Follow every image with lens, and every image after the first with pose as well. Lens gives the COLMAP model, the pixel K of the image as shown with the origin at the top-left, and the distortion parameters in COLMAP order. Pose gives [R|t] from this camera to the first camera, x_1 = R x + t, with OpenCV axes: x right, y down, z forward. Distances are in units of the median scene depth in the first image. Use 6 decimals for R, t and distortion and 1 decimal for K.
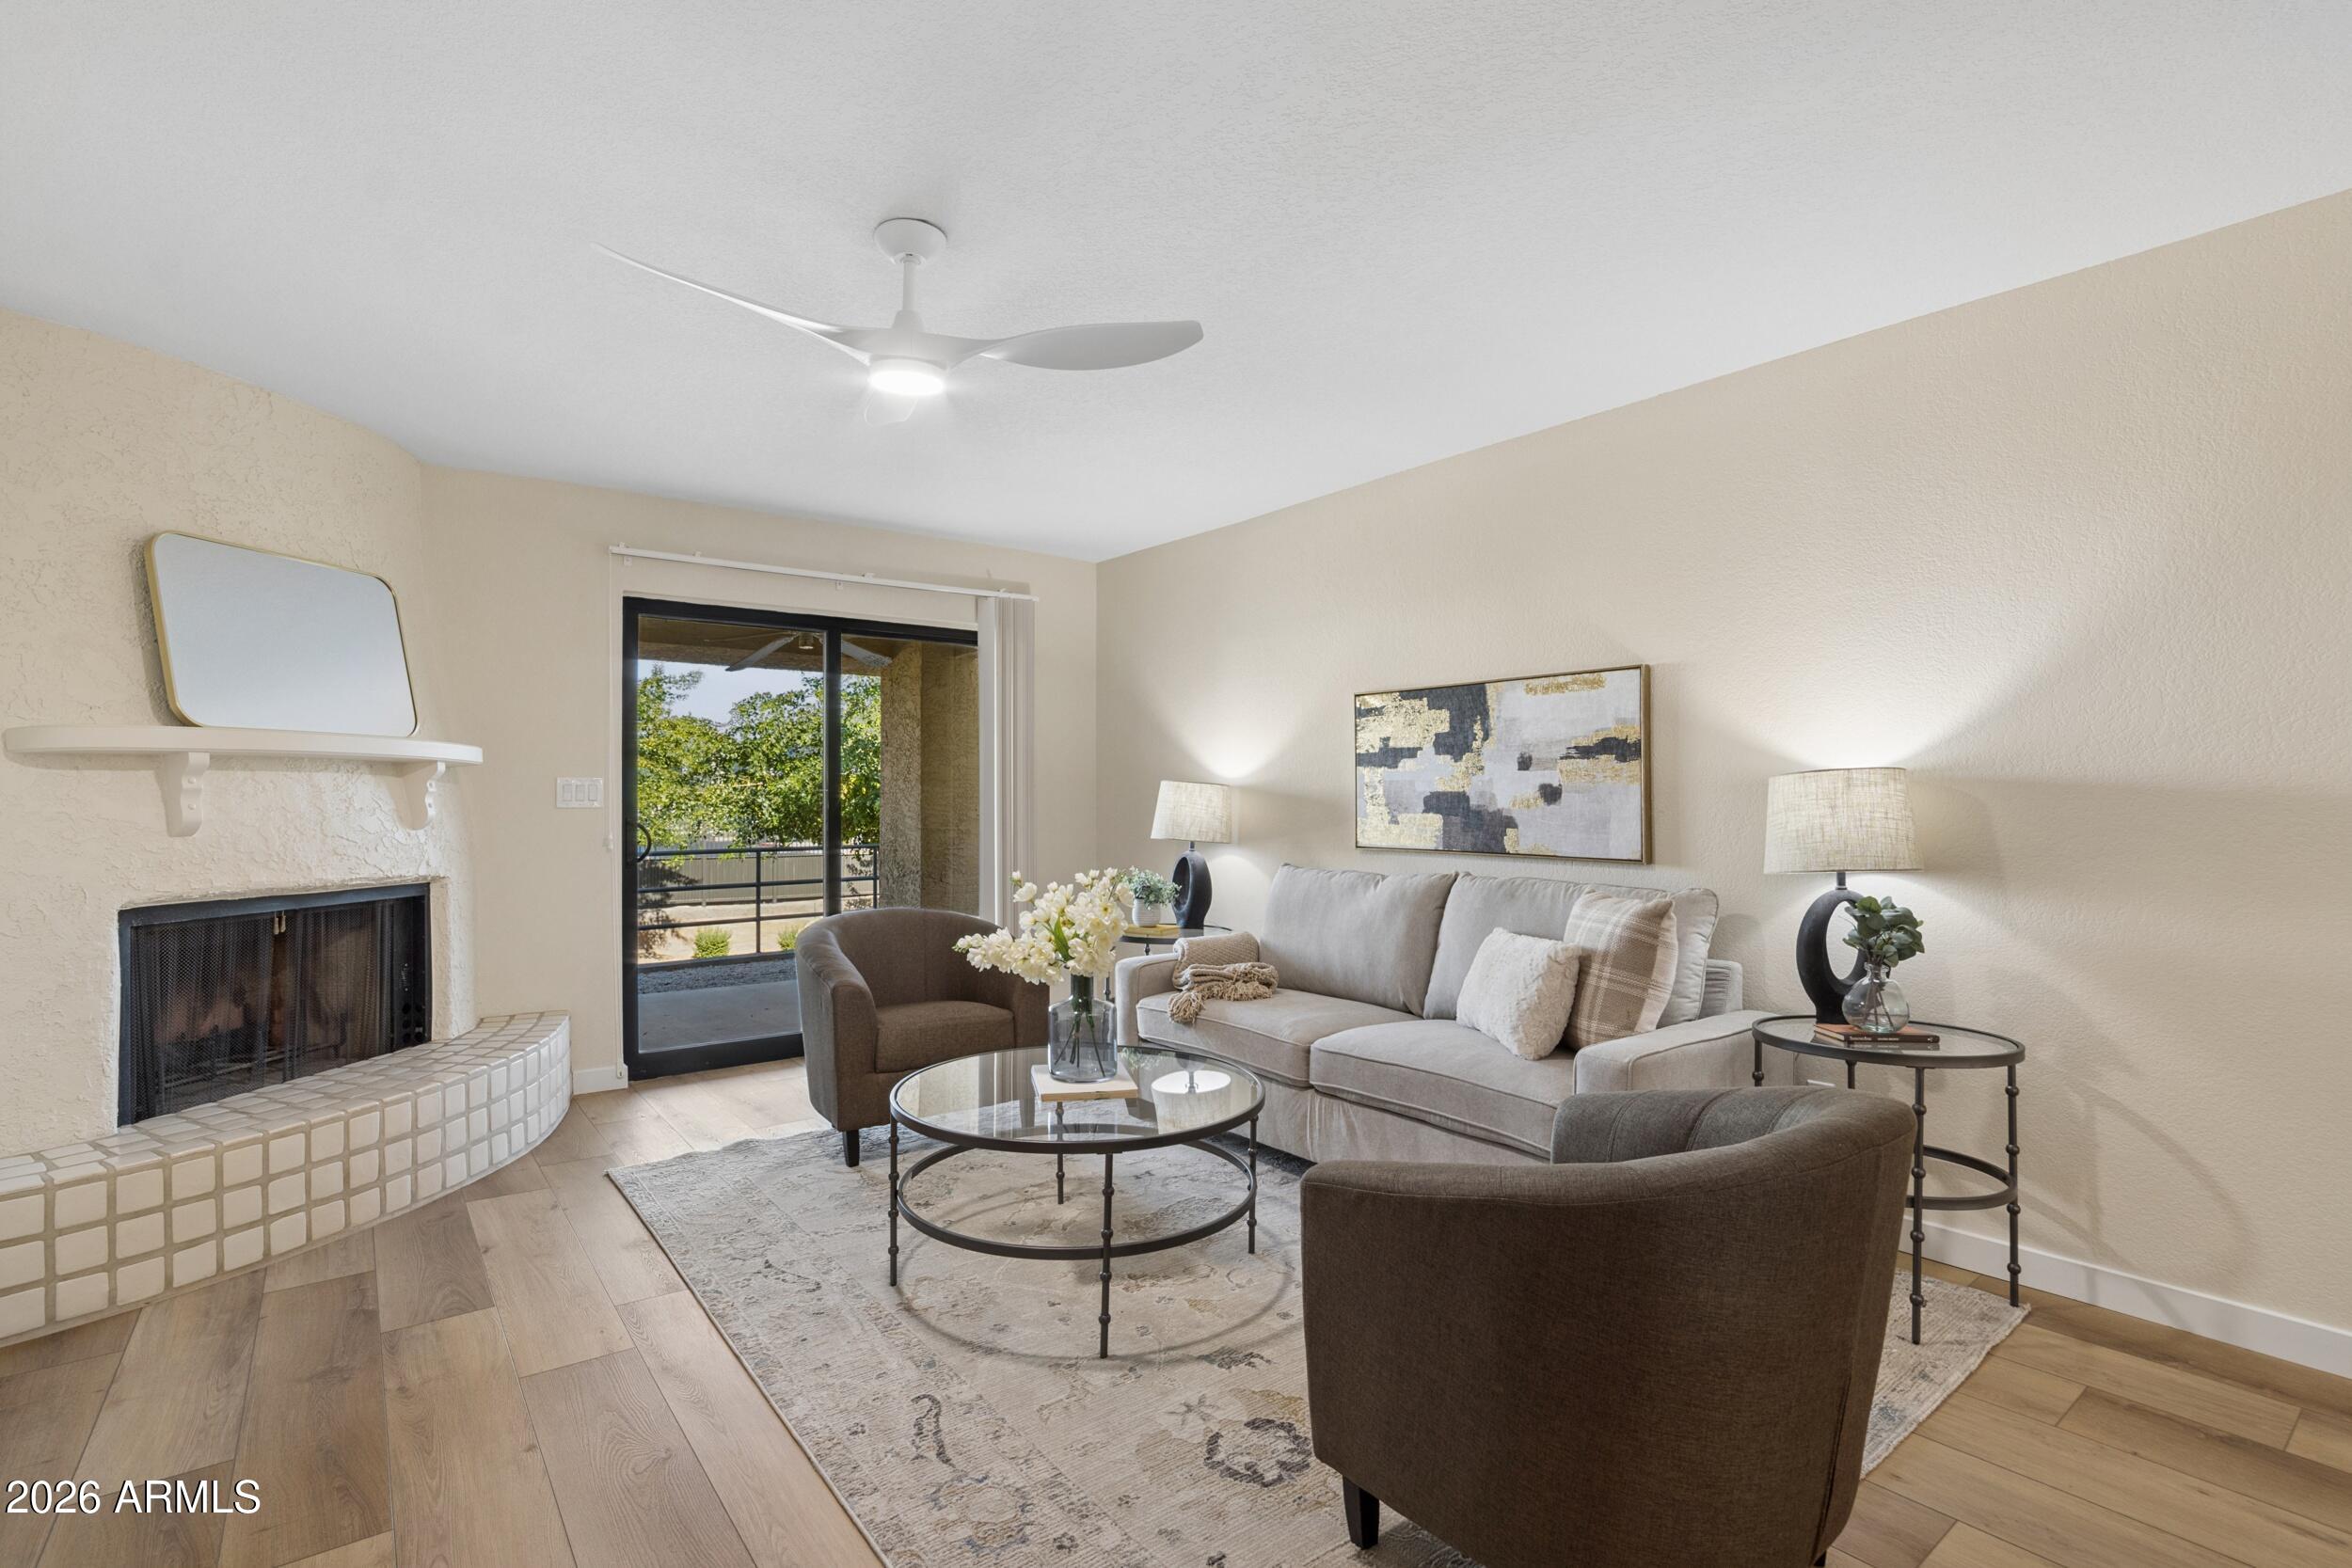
lens RADIAL K [[1102.0, 0, 1174.9], [0, 1102.0, 801.9], [0, 0, 1]] dist [-0.035945, 0.006867]
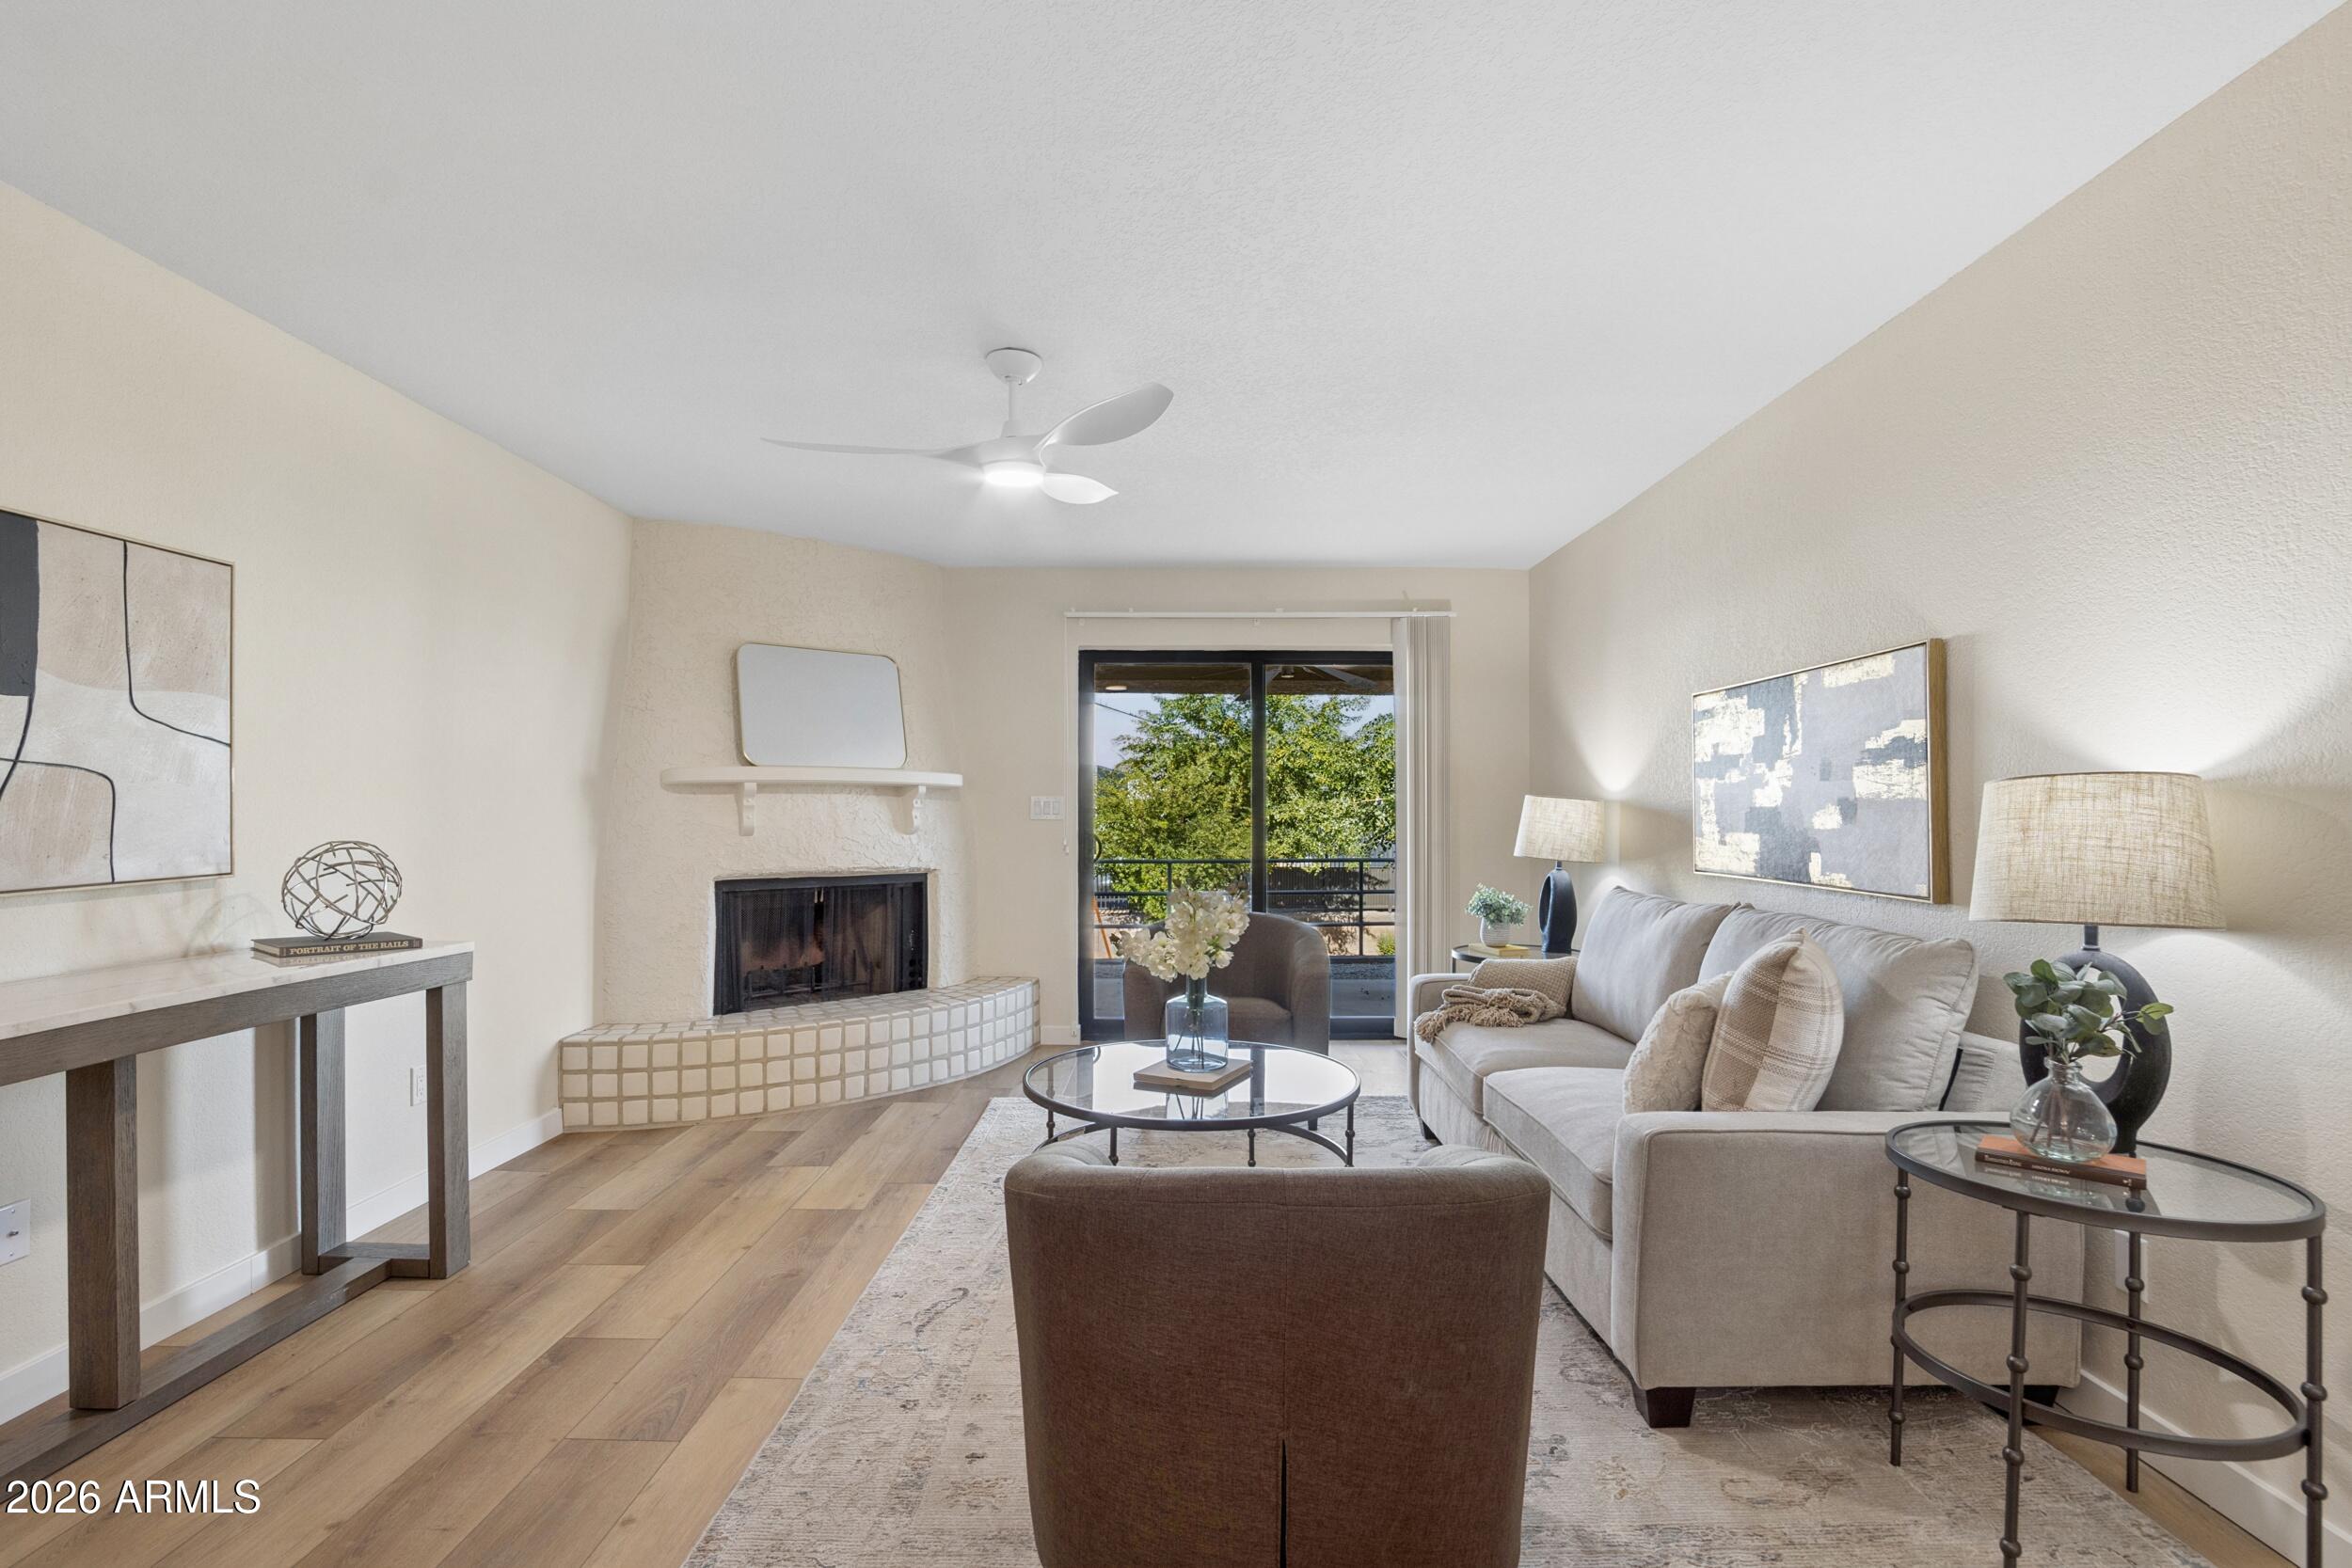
lens RADIAL K [[1102.0, 0, 1174.9], [0, 1102.0, 801.9], [0, 0, 1]] dist [-0.035945, 0.006867]
pose [[0.793439, -0.003115, -0.608642, 0.445864], [-0.004277, 0.999934, -0.010693, -0.002655], [0.608635, 0.011087, 0.793373, 0.086338]]
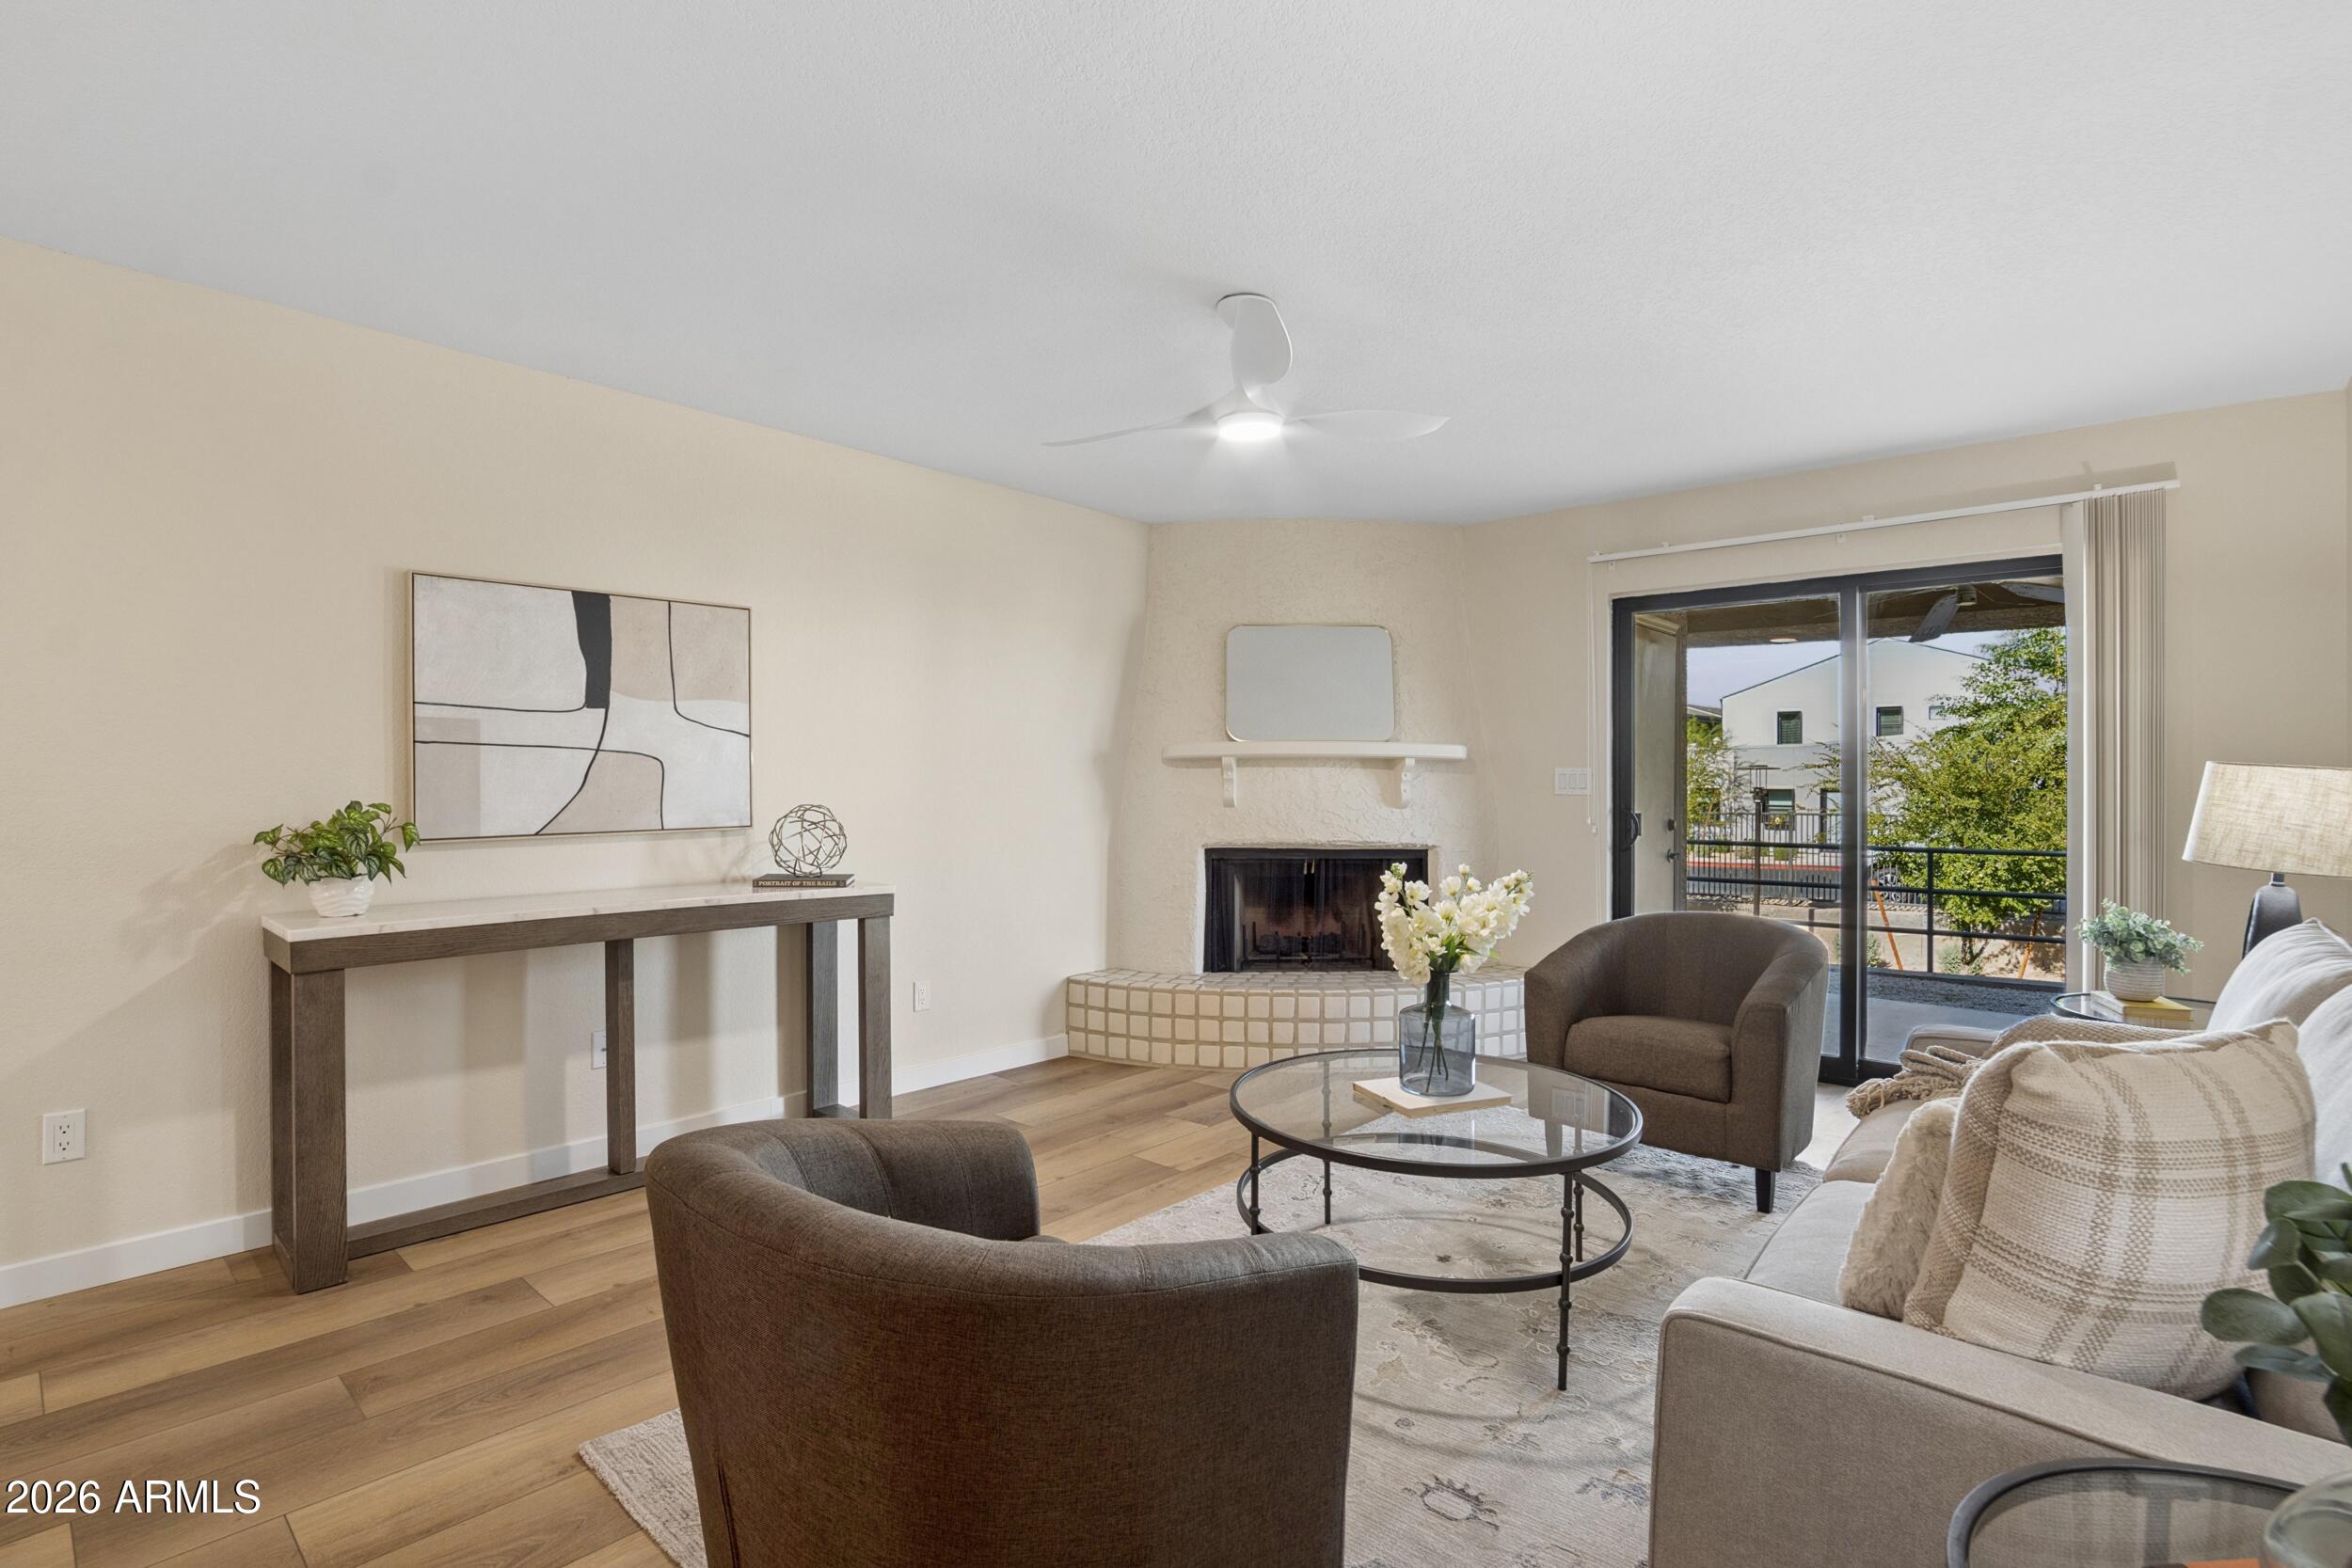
lens RADIAL K [[1102.9, 0, 1176.0], [0, 1102.9, 784.0], [0, 0, 1]] dist [-0.044109, 0.011084]
pose [[0.190456, 0.002552, -0.981692, 0.607030], [-0.008191, 0.999966, 0.001011, -0.004236], [0.981662, 0.007848, 0.190471, 0.477082]]
